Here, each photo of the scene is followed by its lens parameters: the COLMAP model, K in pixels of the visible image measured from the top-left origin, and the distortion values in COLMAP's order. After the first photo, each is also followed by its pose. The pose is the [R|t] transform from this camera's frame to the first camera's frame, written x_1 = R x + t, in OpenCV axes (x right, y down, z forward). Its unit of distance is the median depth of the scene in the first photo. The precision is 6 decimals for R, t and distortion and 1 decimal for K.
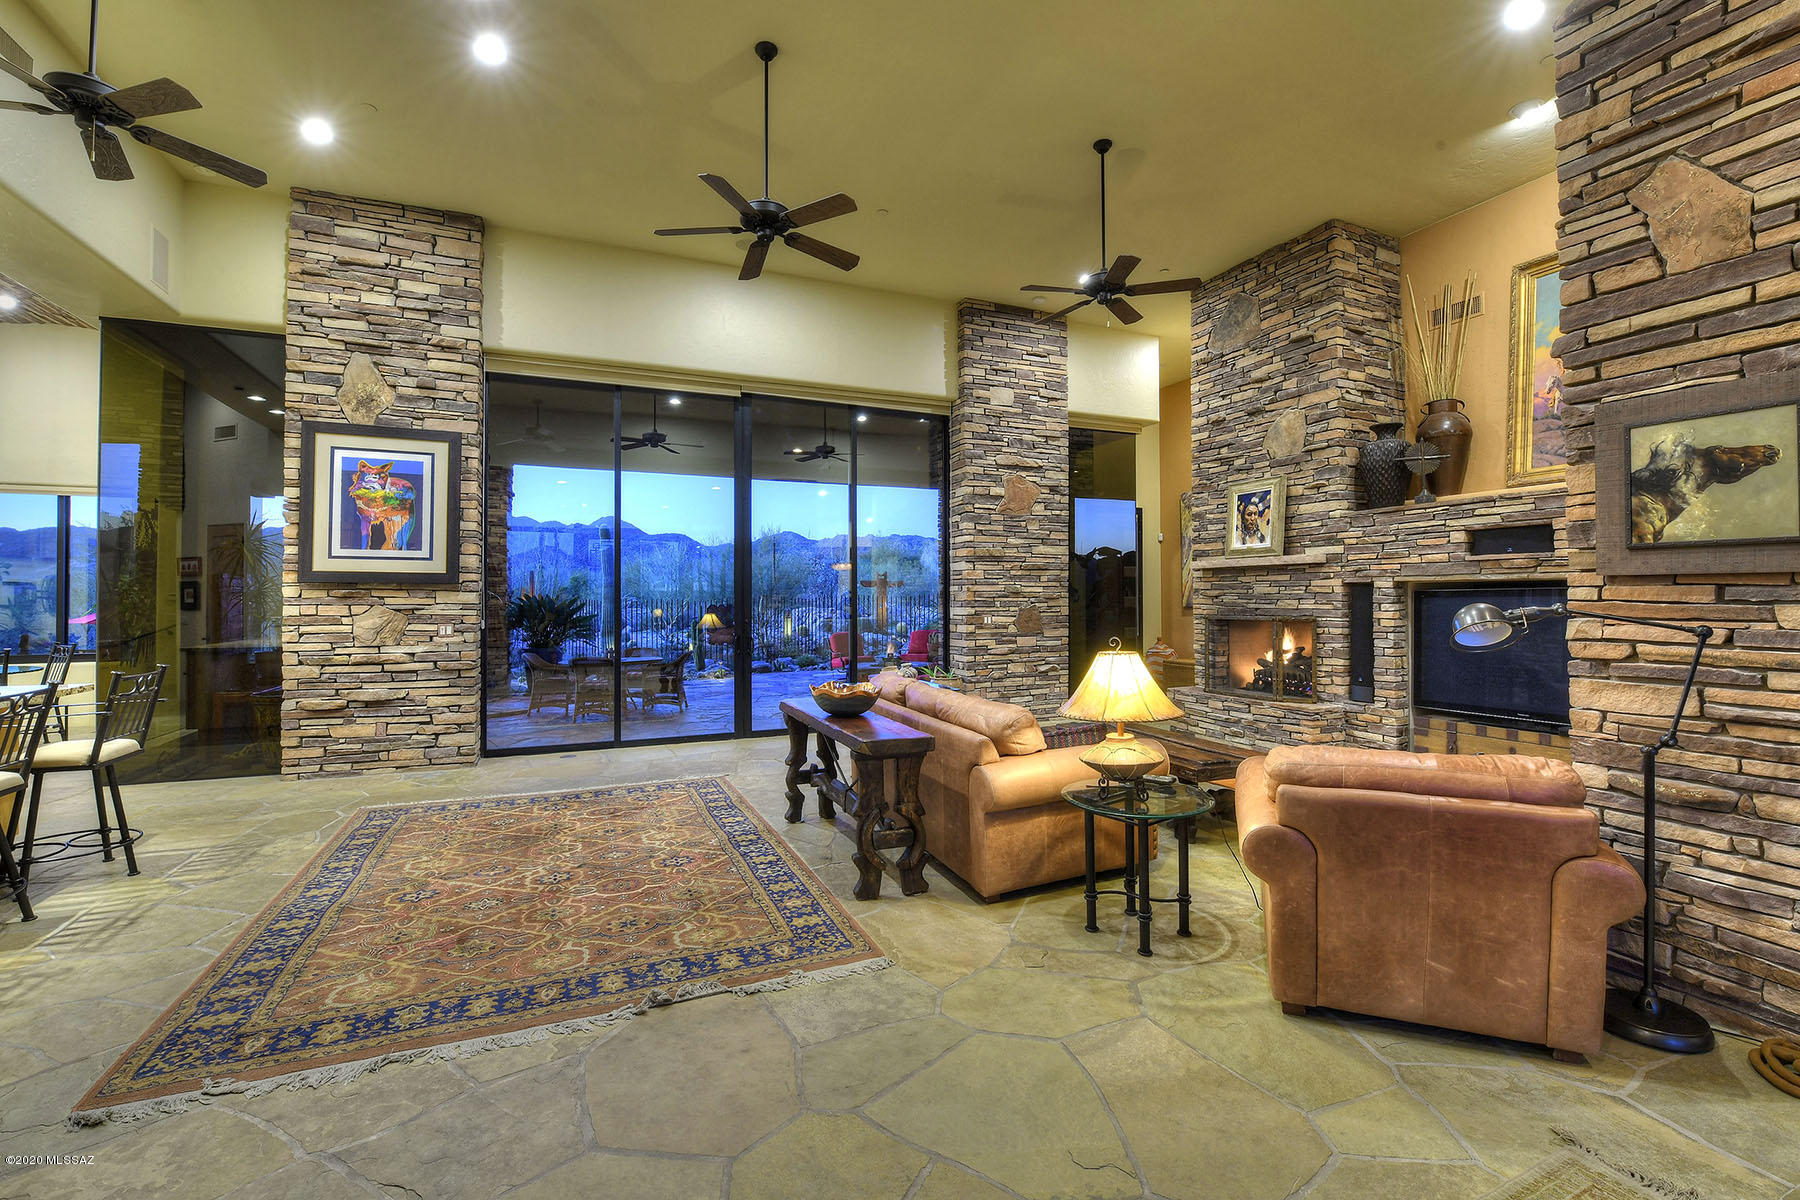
lens RADIAL K [[768.1, 0, 890.9], [0, 768.1, 565.1], [0, 0, 1]] dist [-0.012017, -0.000749]
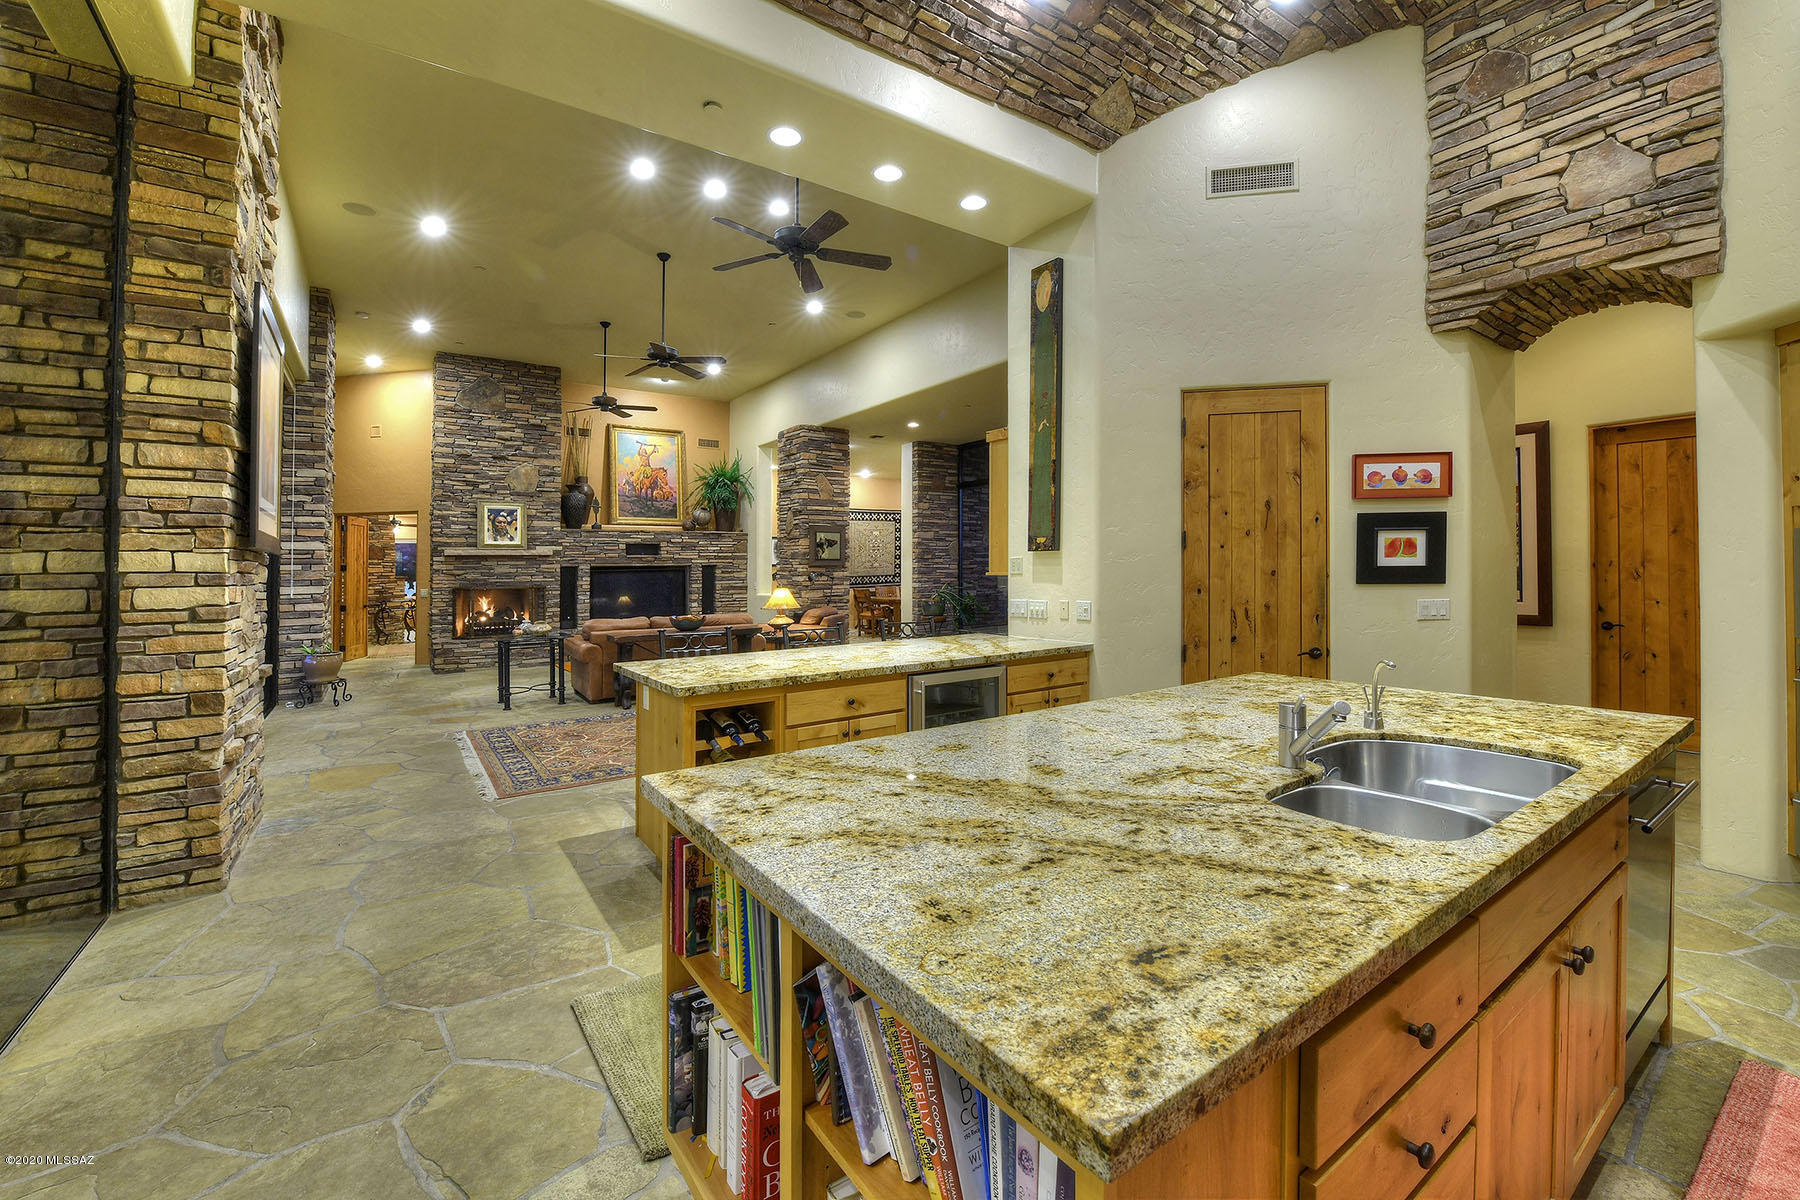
lens RADIAL K [[719.5, 0, 900.5], [0, 719.5, 563.2], [0, 0, 1]] dist [-0.016056, -0.000458]
pose [[-0.199853, 0.014932, 0.979712, -1.318250], [-0.027295, 0.999411, -0.020800, 0.029749], [-0.979446, -0.030898, -0.199328, 0.554446]]
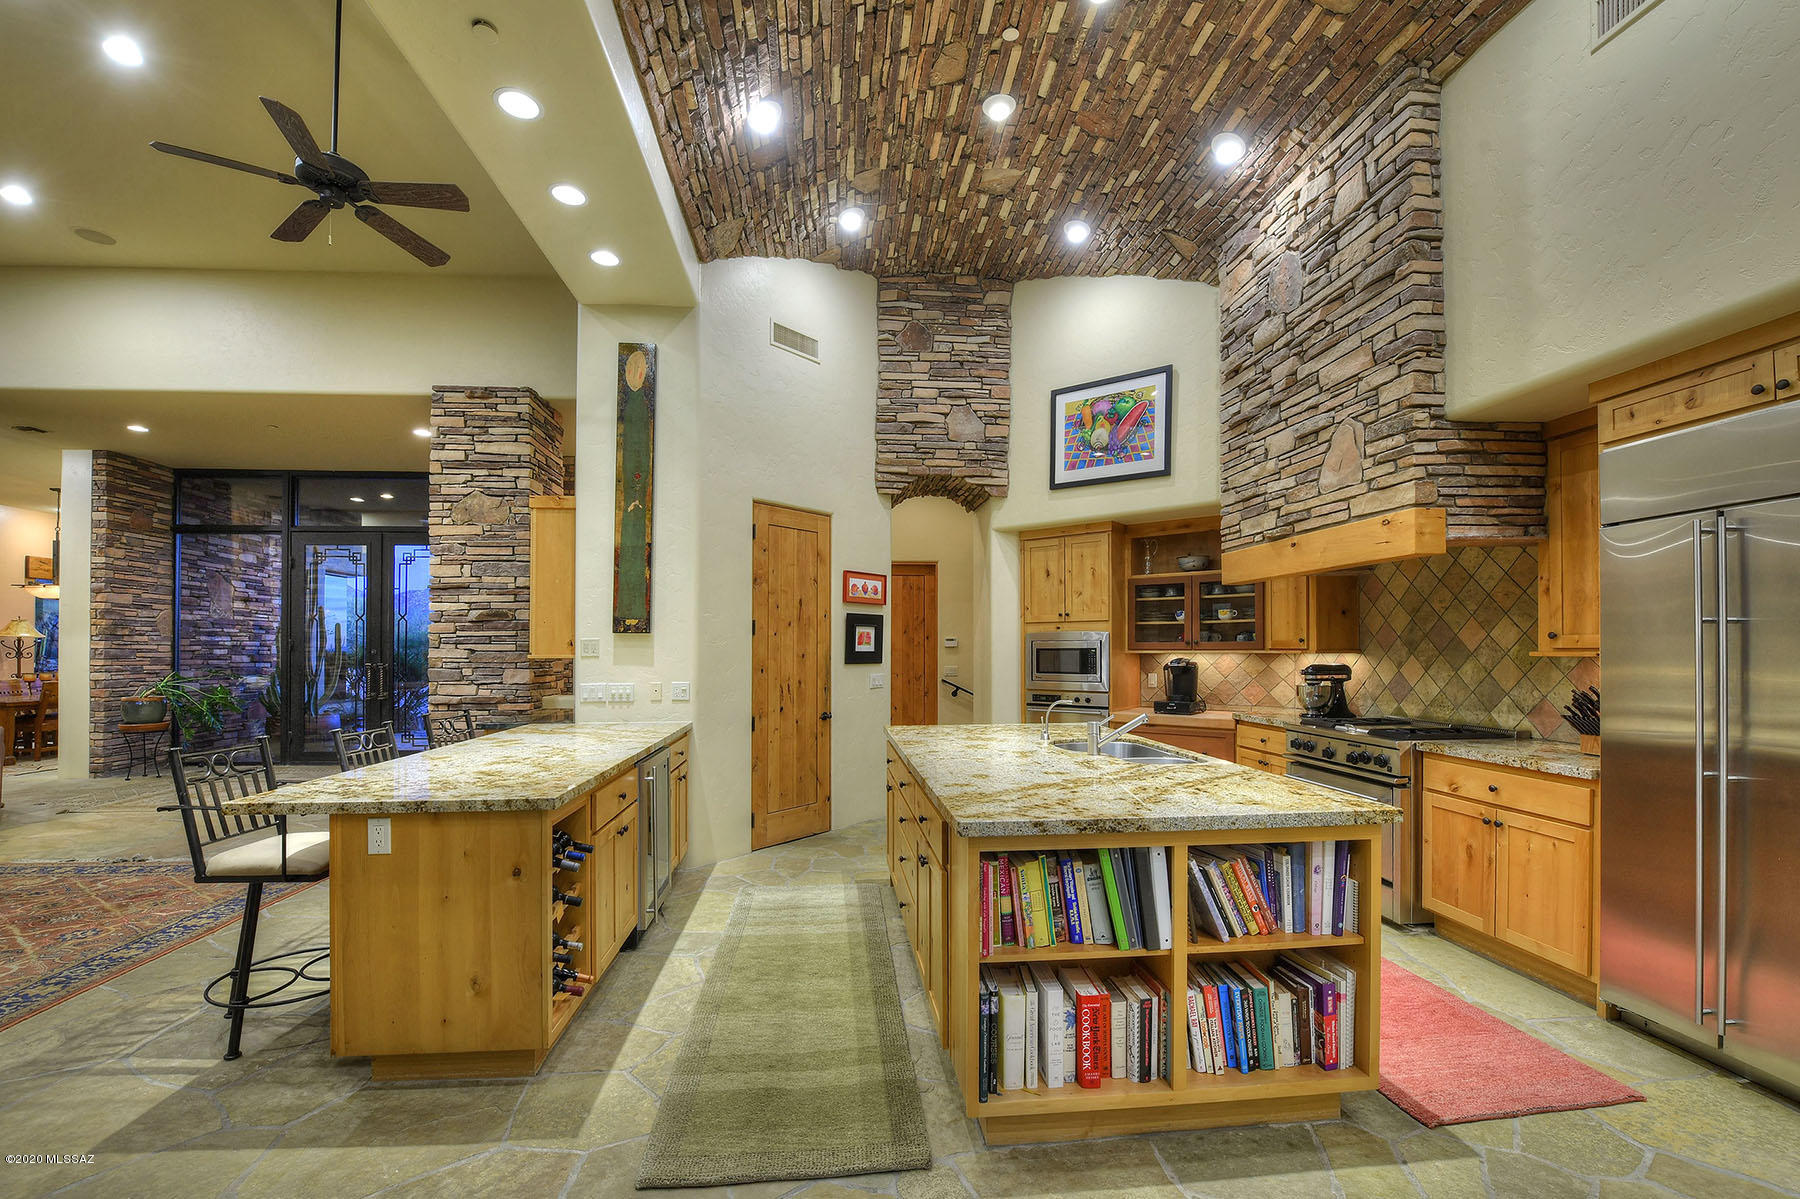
lens RADIAL K [[765.0, 0, 882.7], [0, 765.0, 654.1], [0, 0, 1]] dist [-0.023566, -0.000210]
pose [[-0.948422, 0.003571, 0.316992, -1.109754], [-0.007659, 0.999387, -0.034174, 0.043723], [-0.316919, -0.034839, -0.947812, 0.918125]]
